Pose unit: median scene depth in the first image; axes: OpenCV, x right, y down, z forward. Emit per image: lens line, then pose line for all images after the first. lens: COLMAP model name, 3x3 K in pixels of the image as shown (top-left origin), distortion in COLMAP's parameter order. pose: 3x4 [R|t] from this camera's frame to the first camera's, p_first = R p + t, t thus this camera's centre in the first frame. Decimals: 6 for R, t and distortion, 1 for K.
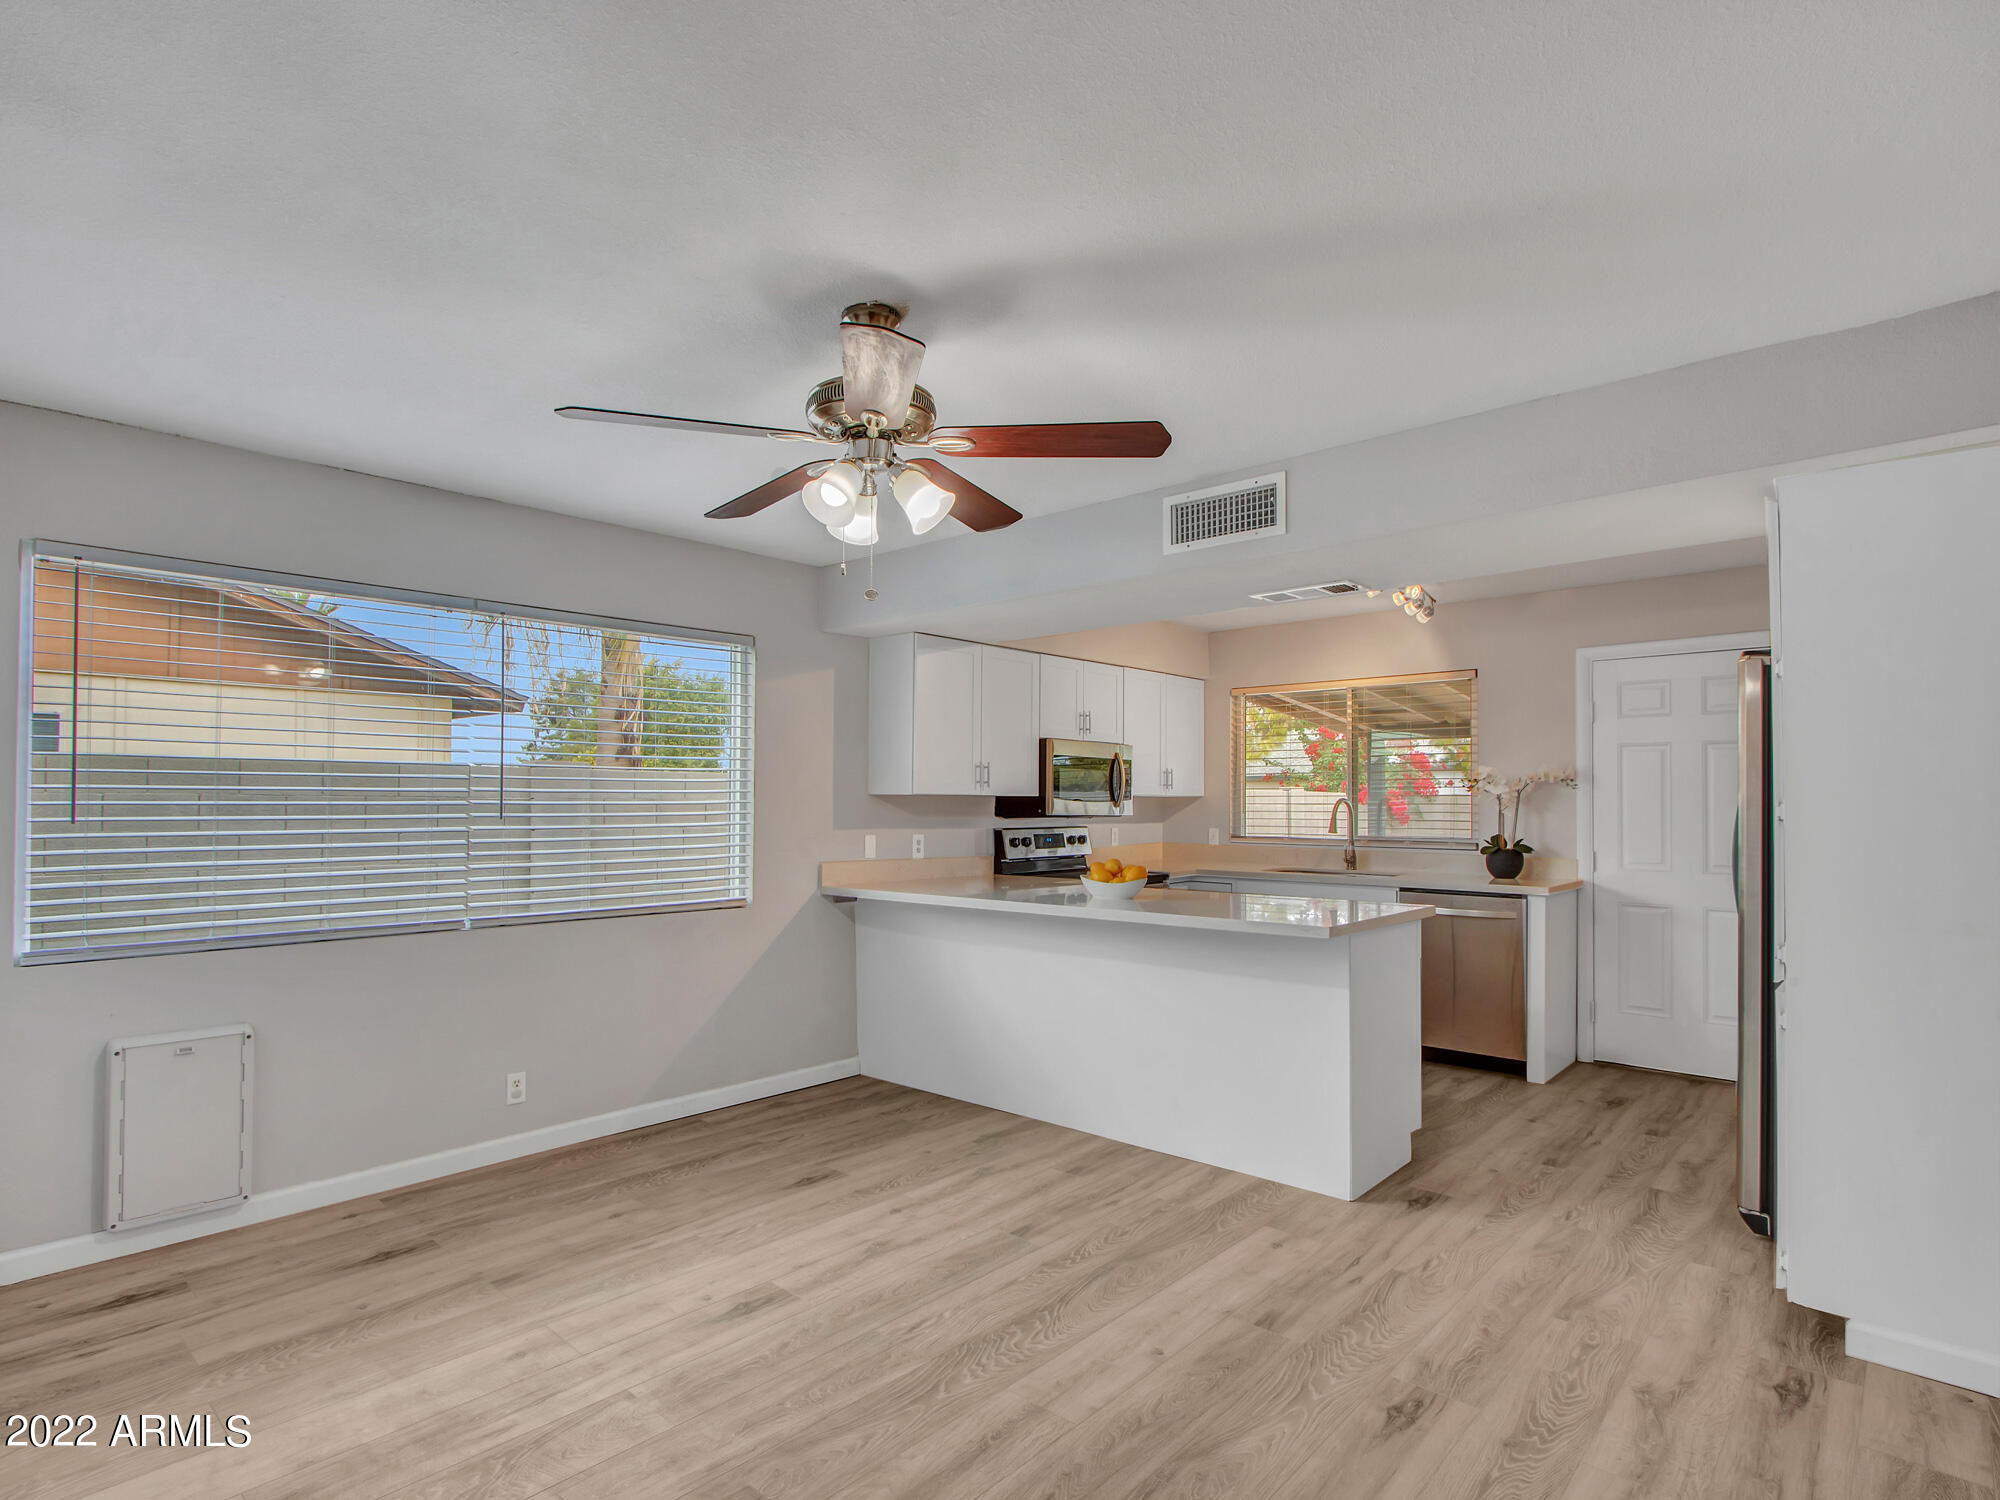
lens RADIAL K [[1039.2, 0, 1009.4], [0, 1039.2, 785.9], [0, 0, 1]] dist [-0.002318, 0.000127]
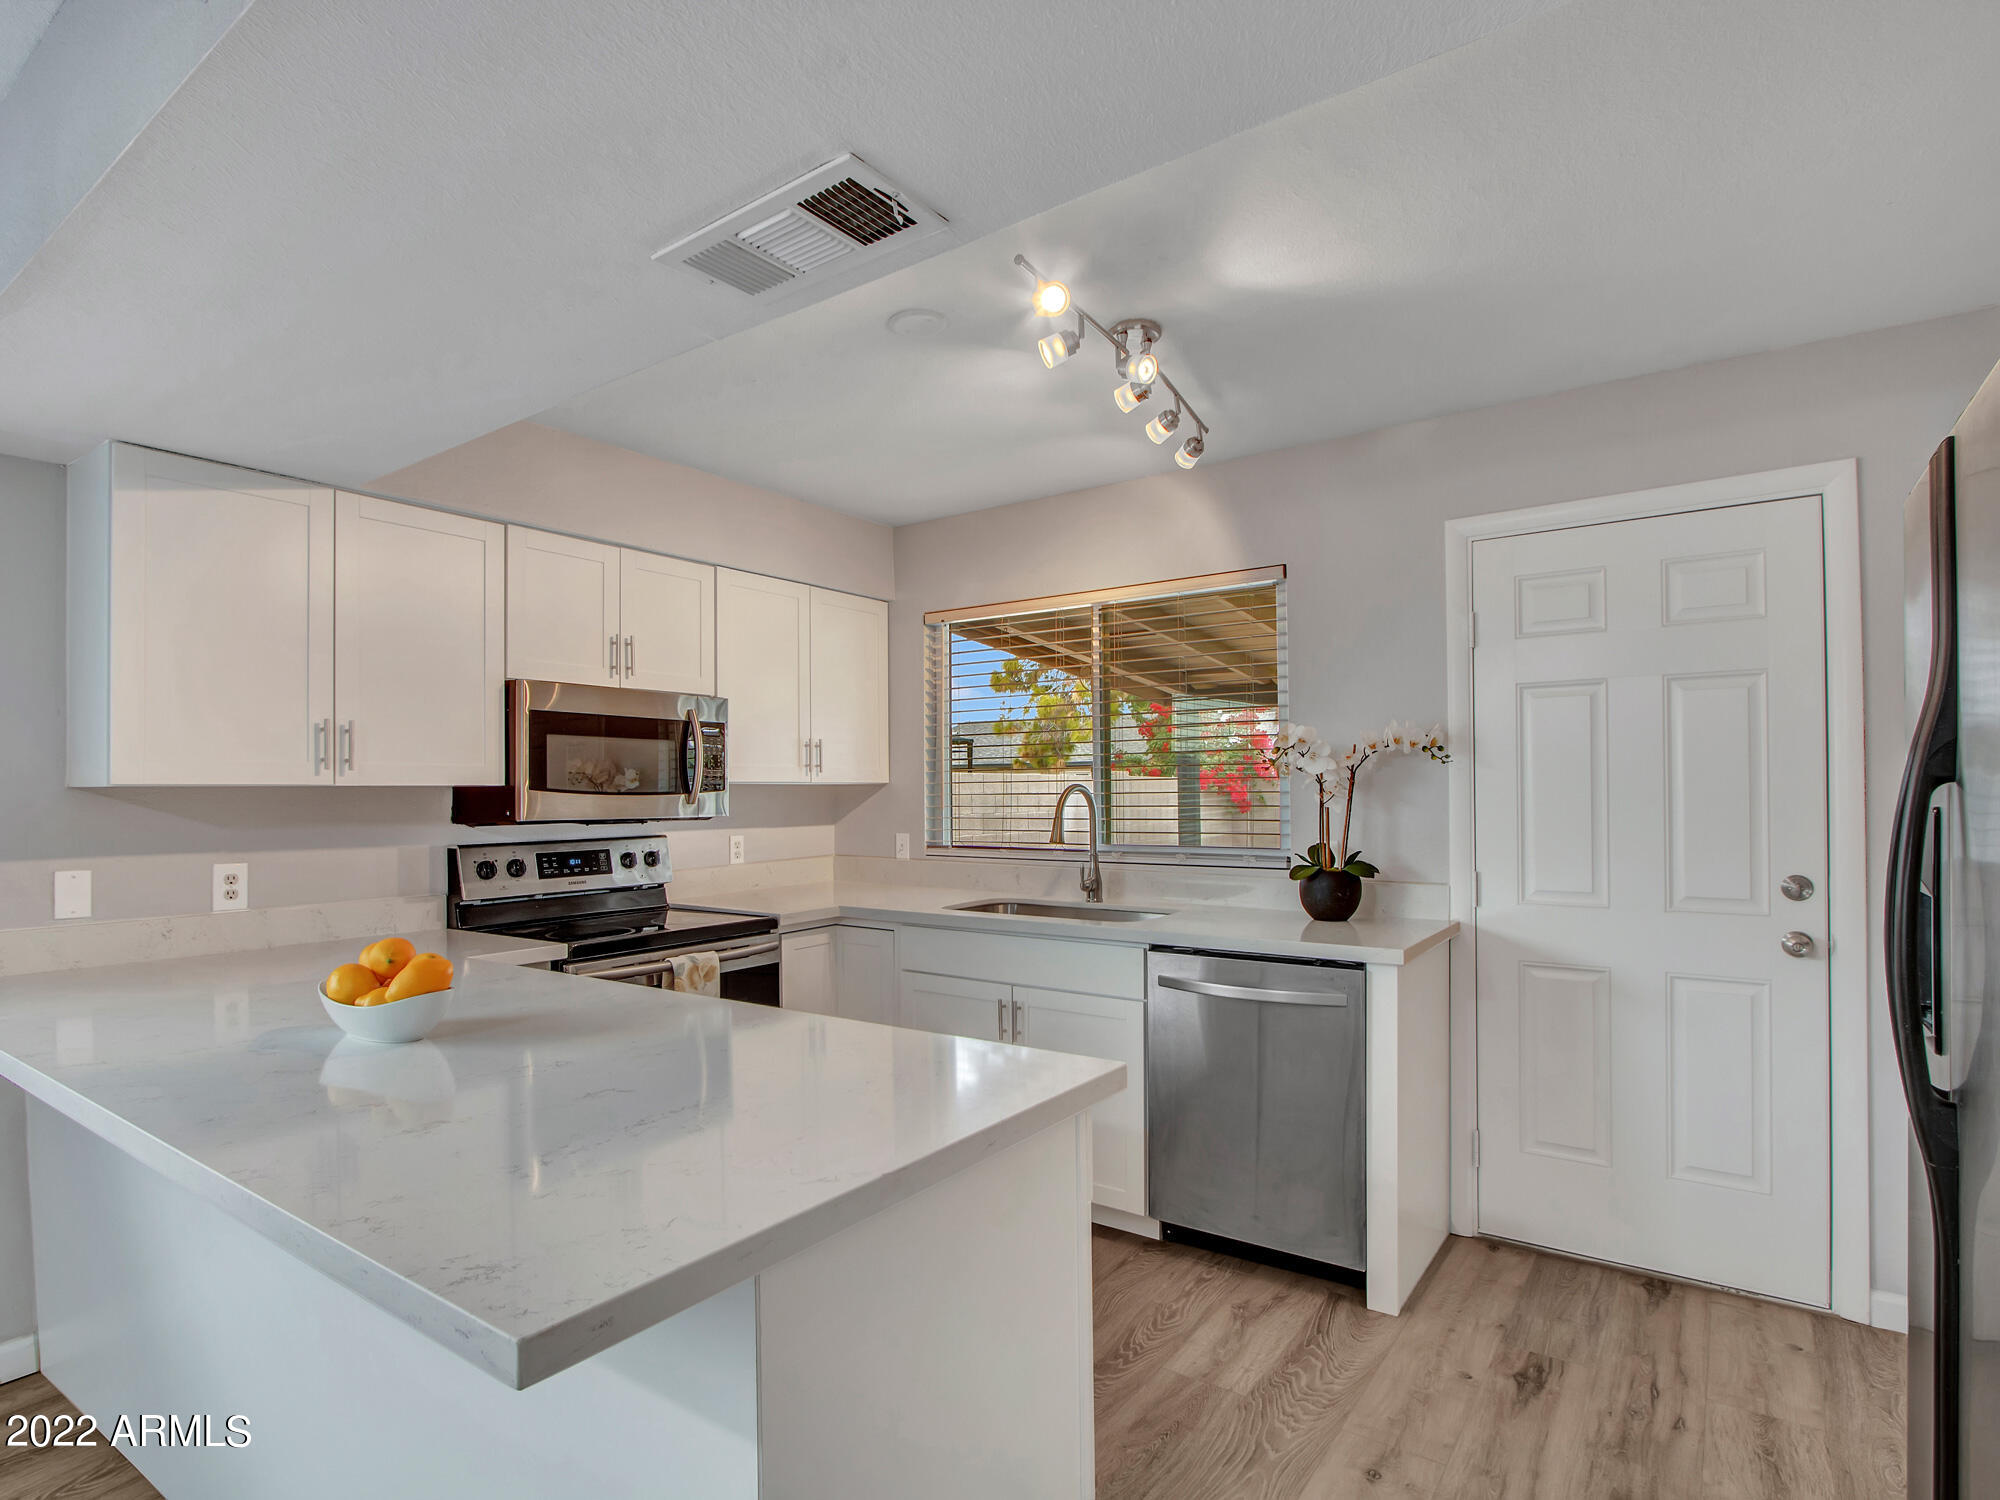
lens RADIAL K [[1038.3, 0, 996.6], [0, 1038.3, 777.5], [0, 0, 1]] dist [-0.013549, 0.000199]
pose [[0.993799, -0.010304, 0.110713, 0.226708], [0.009793, 0.999939, 0.005161, 0.005148], [-0.110759, -0.004045, 0.993839, 0.443095]]
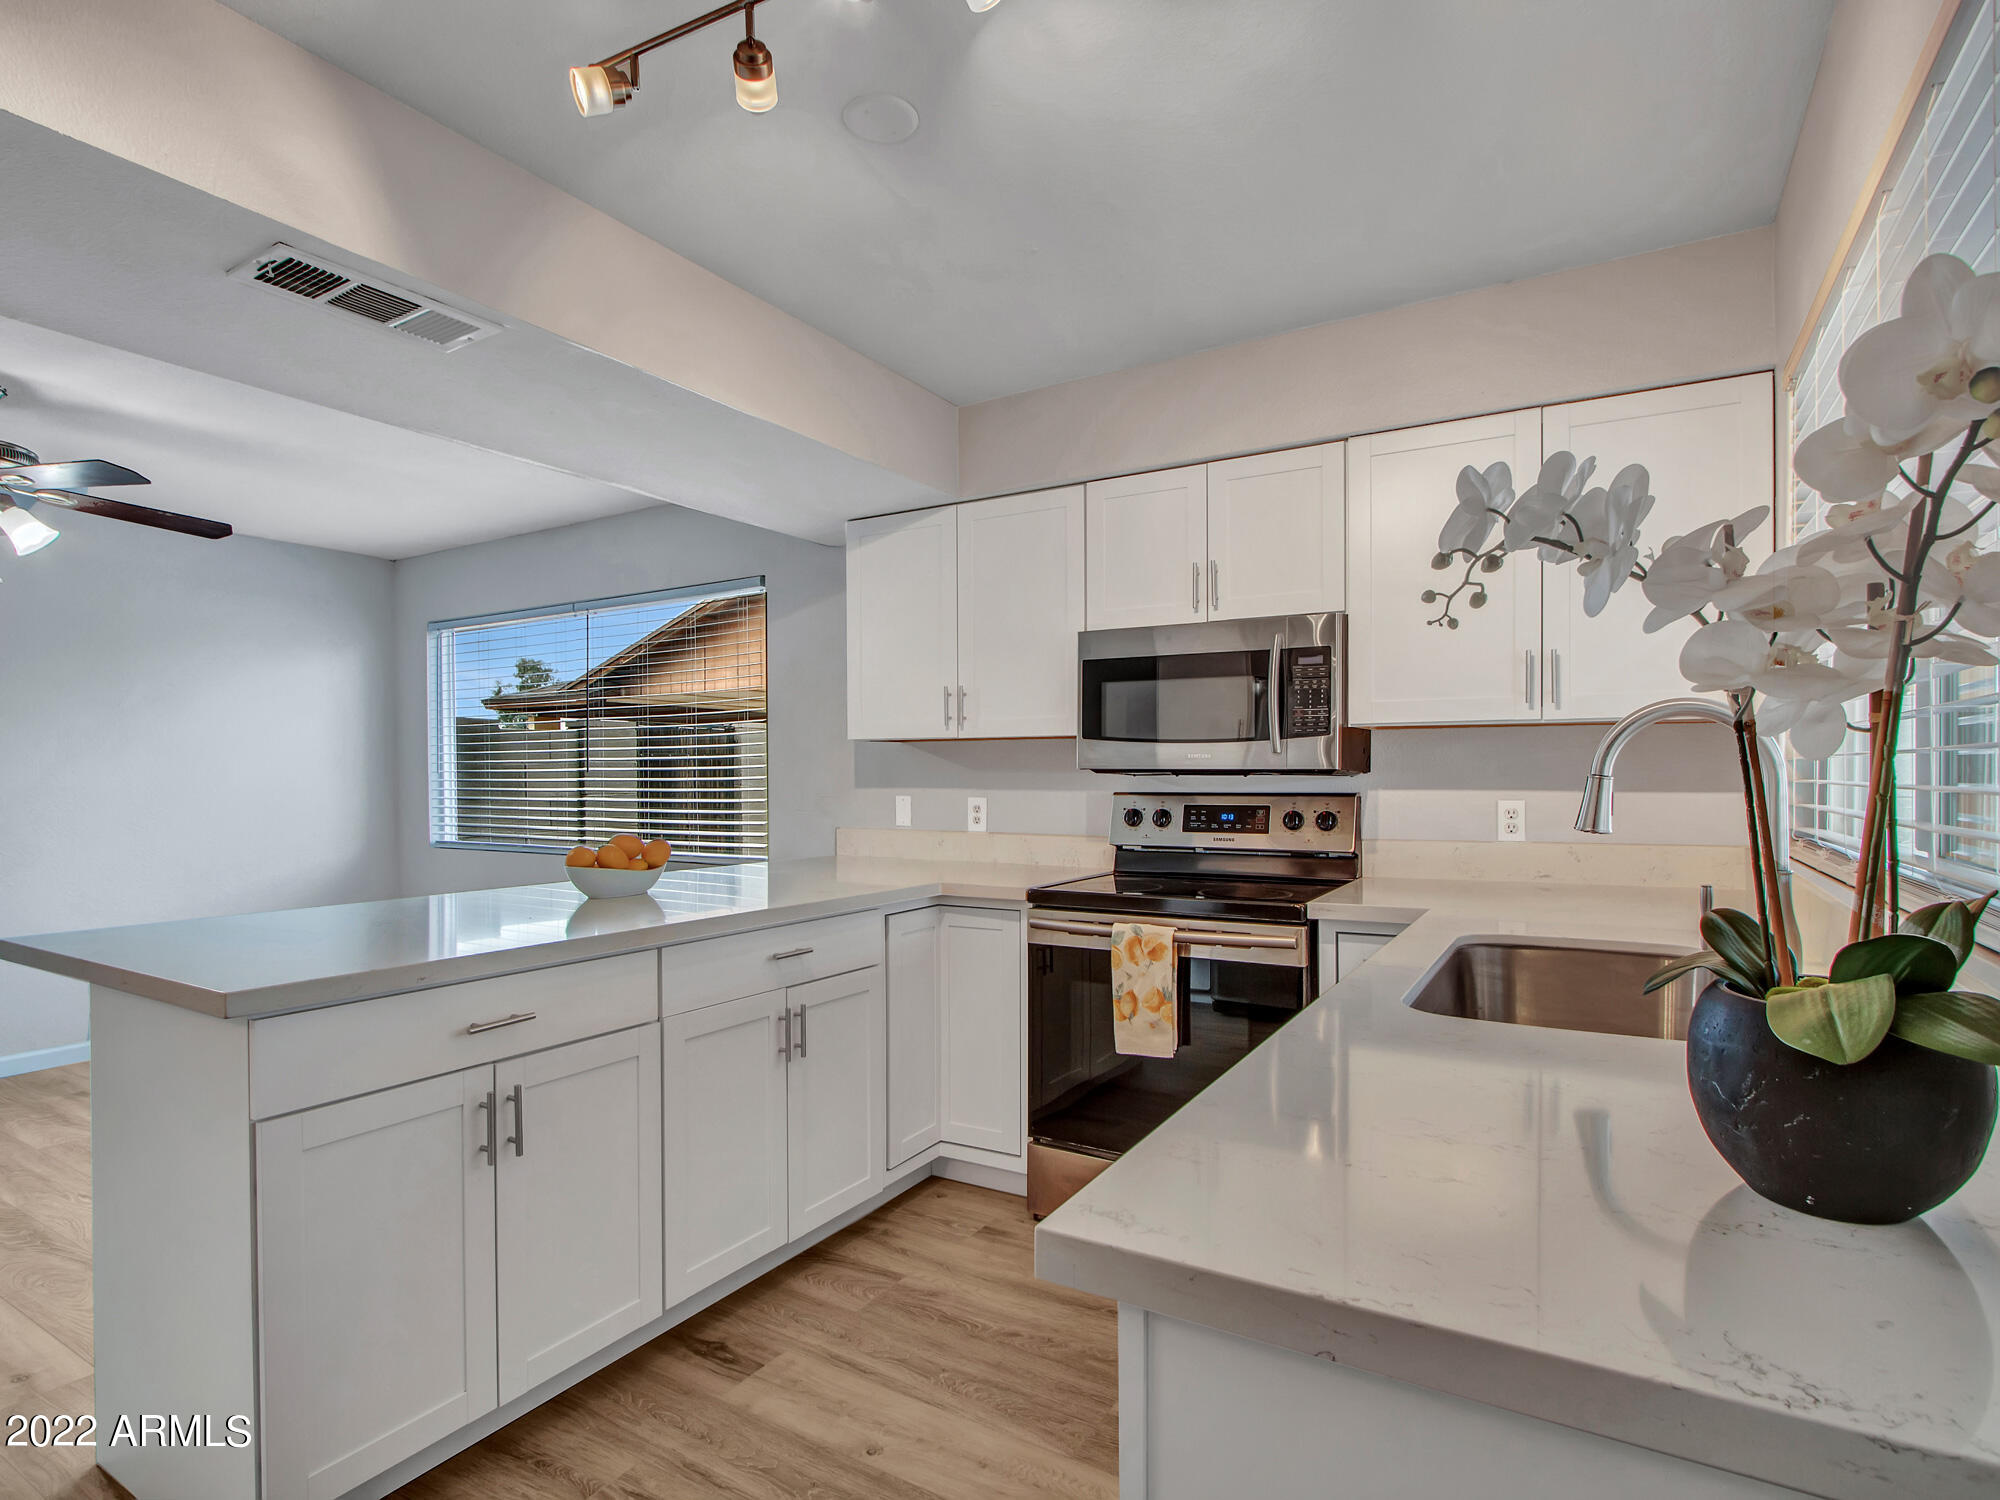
lens RADIAL K [[1038.3, 0, 996.6], [0, 1038.3, 777.5], [0, 0, 1]] dist [-0.013549, 0.000199]
pose [[0.199608, 0.001072, -0.979875, 0.584305], [0.021345, 0.999757, 0.005442, 0.029102], [0.979643, -0.022001, 0.199537, 0.854521]]
